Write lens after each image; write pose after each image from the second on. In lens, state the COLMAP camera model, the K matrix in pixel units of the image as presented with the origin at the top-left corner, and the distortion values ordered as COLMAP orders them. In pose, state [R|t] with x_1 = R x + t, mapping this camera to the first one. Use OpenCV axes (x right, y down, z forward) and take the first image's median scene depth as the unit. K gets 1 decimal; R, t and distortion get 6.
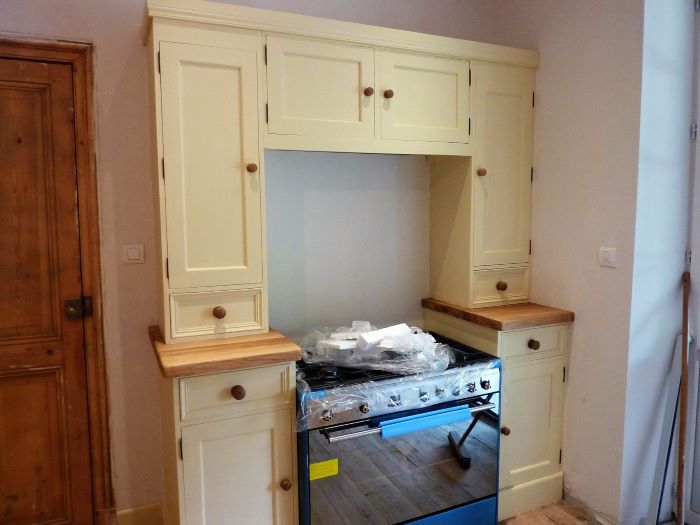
lens RADIAL K [[507.5, 0, 350.0], [0, 507.5, 262.5], [0, 0, 1]] dist [-0.024116, -0.001834]
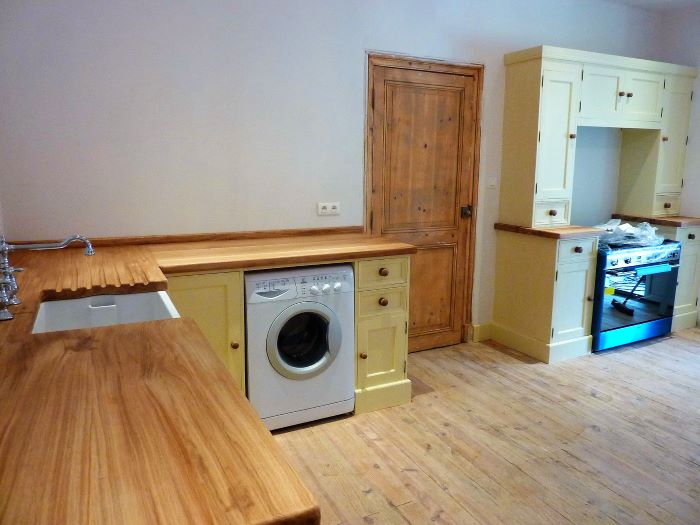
lens RADIAL K [[507.5, 0, 350.0], [0, 507.5, 262.5], [0, 0, 1]] dist [-0.024116, -0.001834]
pose [[0.999394, 0.000908, 0.034796, -1.036779], [-0.003996, 0.996043, 0.088780, 0.113427], [-0.034578, -0.088865, 0.995443, -0.847018]]
